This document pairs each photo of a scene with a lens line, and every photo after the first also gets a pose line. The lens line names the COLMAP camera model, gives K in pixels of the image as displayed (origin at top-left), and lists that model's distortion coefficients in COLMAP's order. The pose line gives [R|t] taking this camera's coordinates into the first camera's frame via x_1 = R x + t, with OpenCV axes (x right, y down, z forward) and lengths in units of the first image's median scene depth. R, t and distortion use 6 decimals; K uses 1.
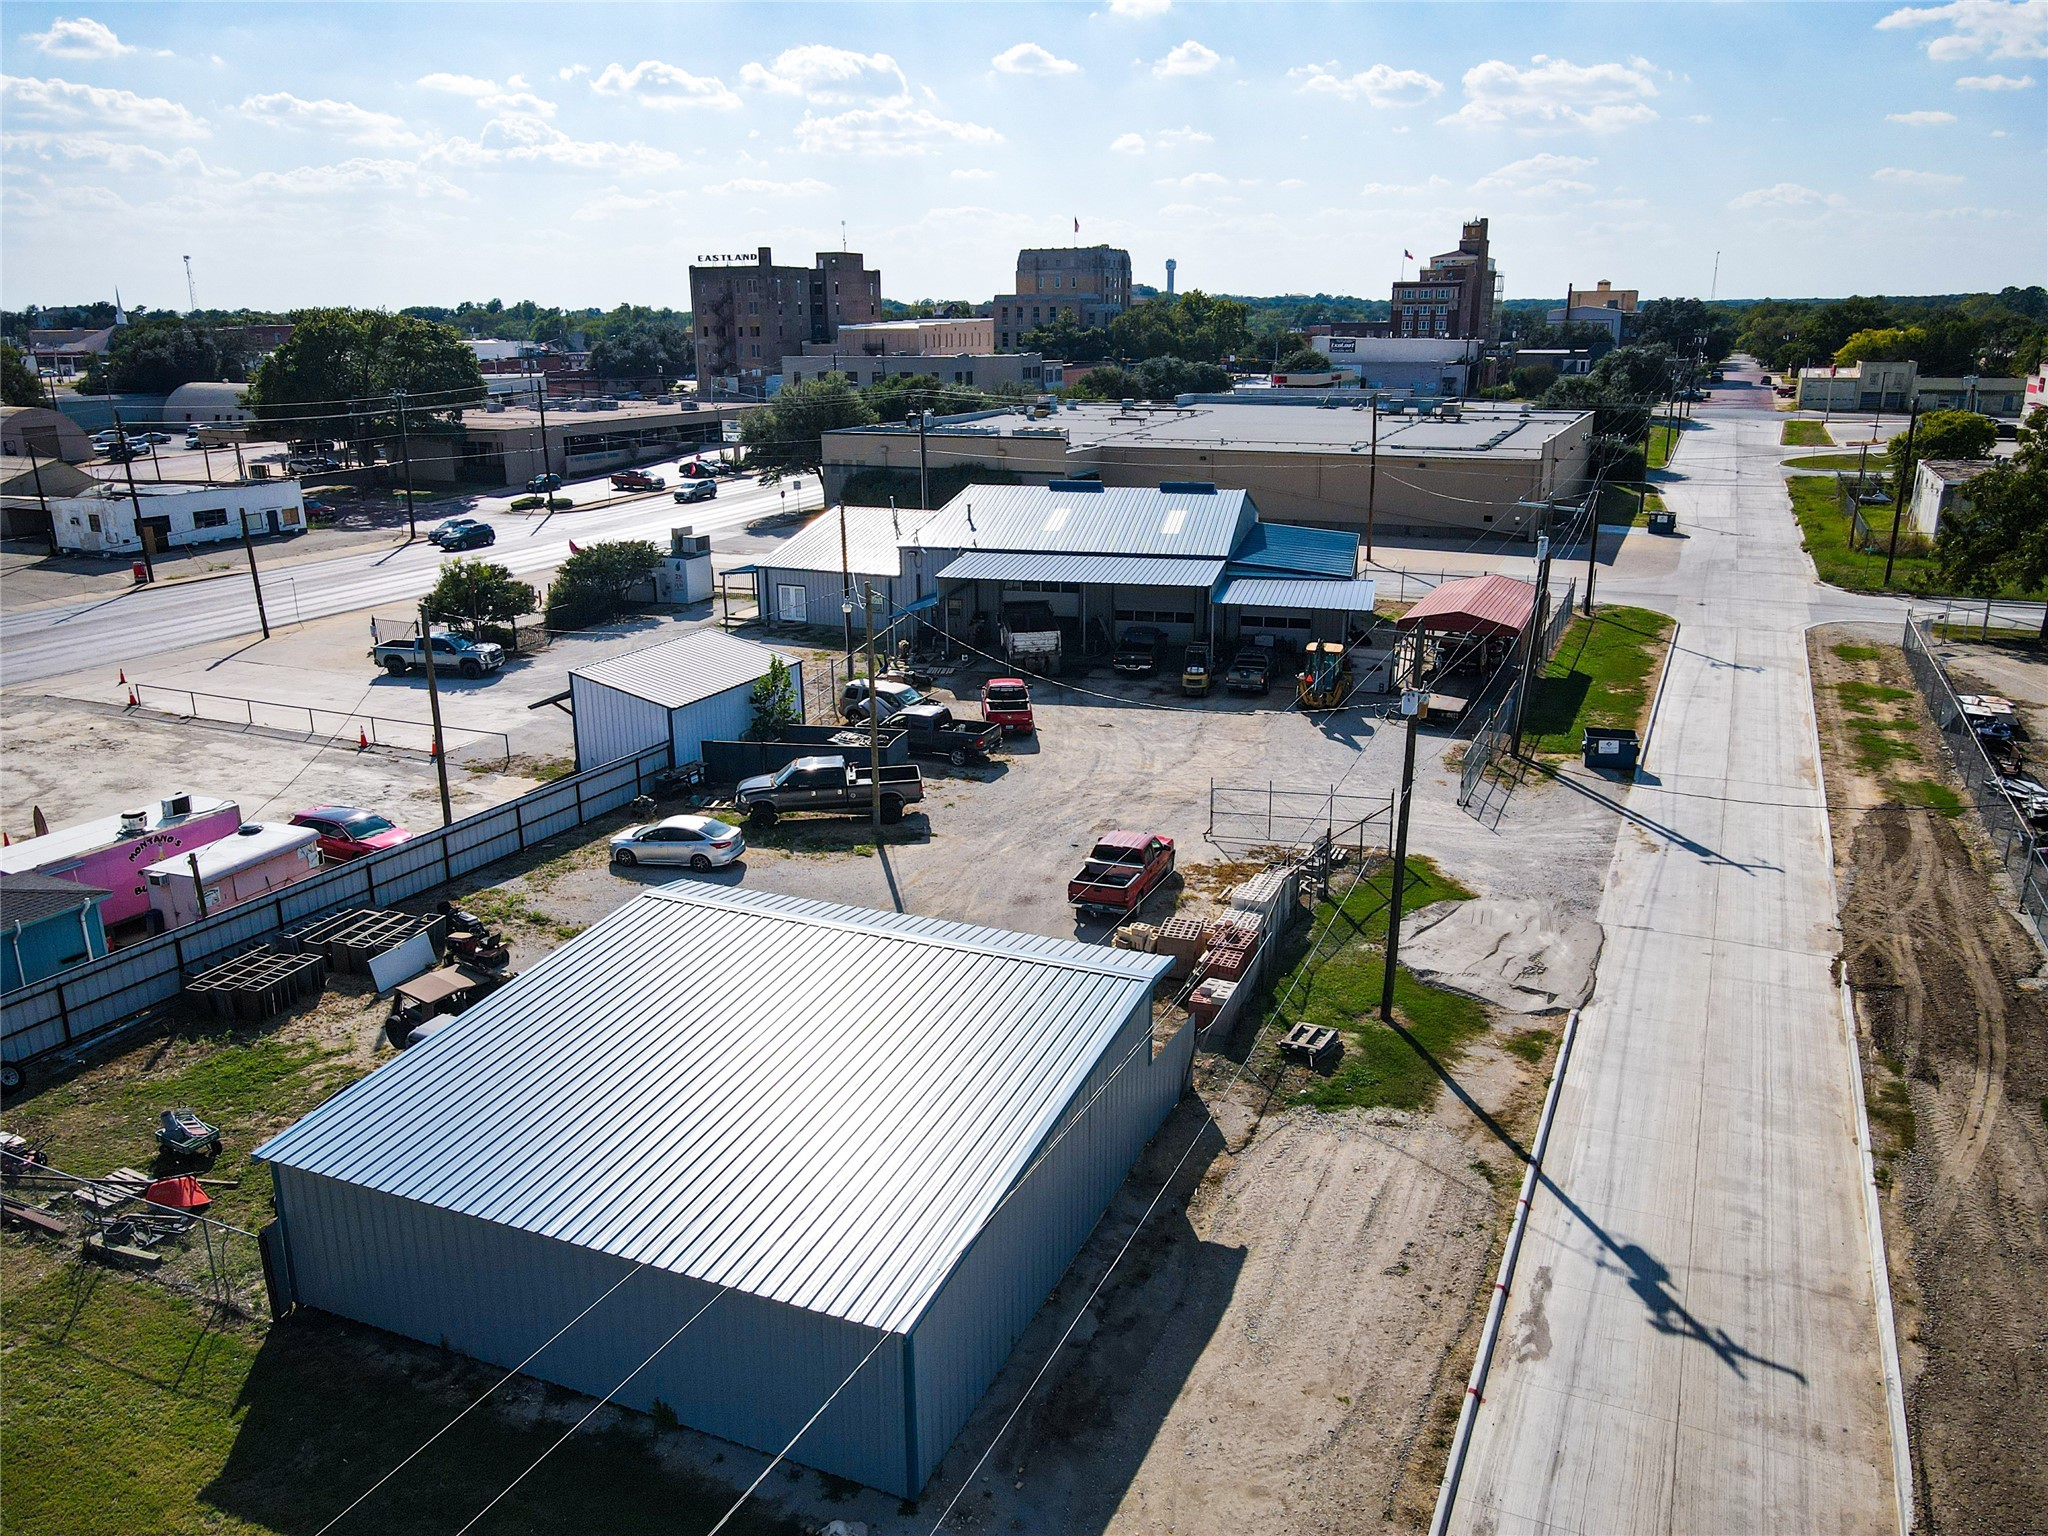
lens RADIAL K [[1504.8, 0, 1018.6], [0, 1504.8, 766.3], [0, 0, 1]] dist [0.004934, 0.011712]
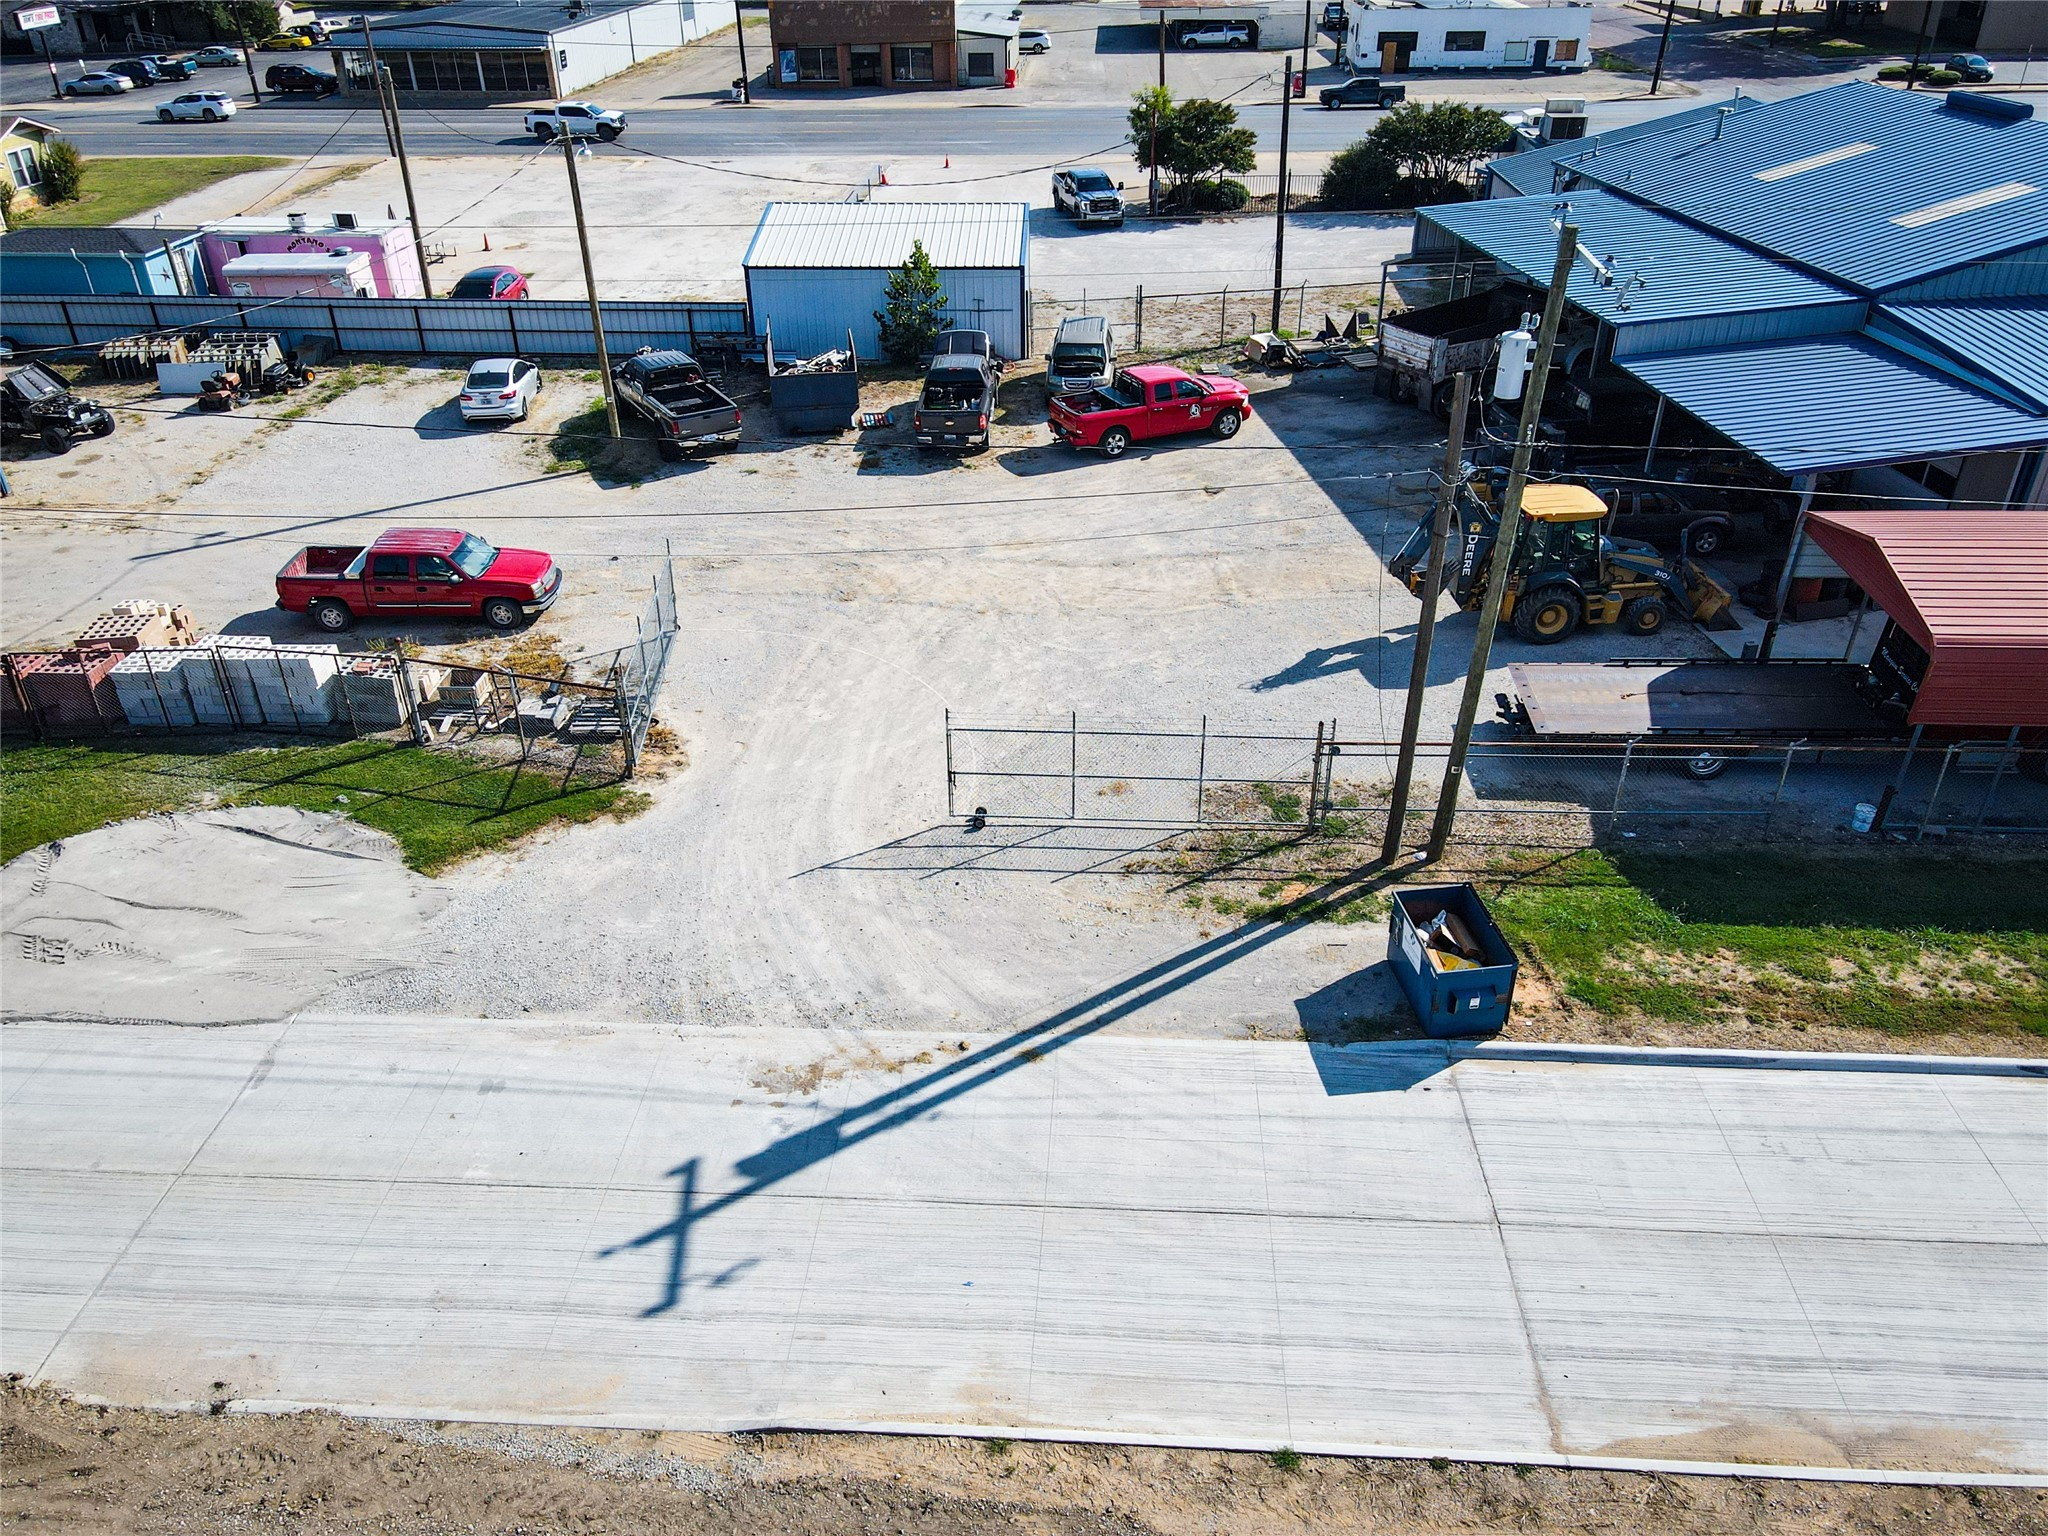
lens RADIAL K [[1505.3, 0, 1020.6], [0, 1505.3, 746.9], [0, 0, 1]] dist [0.023951, -0.008546]
pose [[0.369793, 0.475207, -0.798393, 0.635884], [-0.258281, 0.878013, 0.402968, -0.181971], [0.892493, 0.057195, 0.447420, 0.755902]]
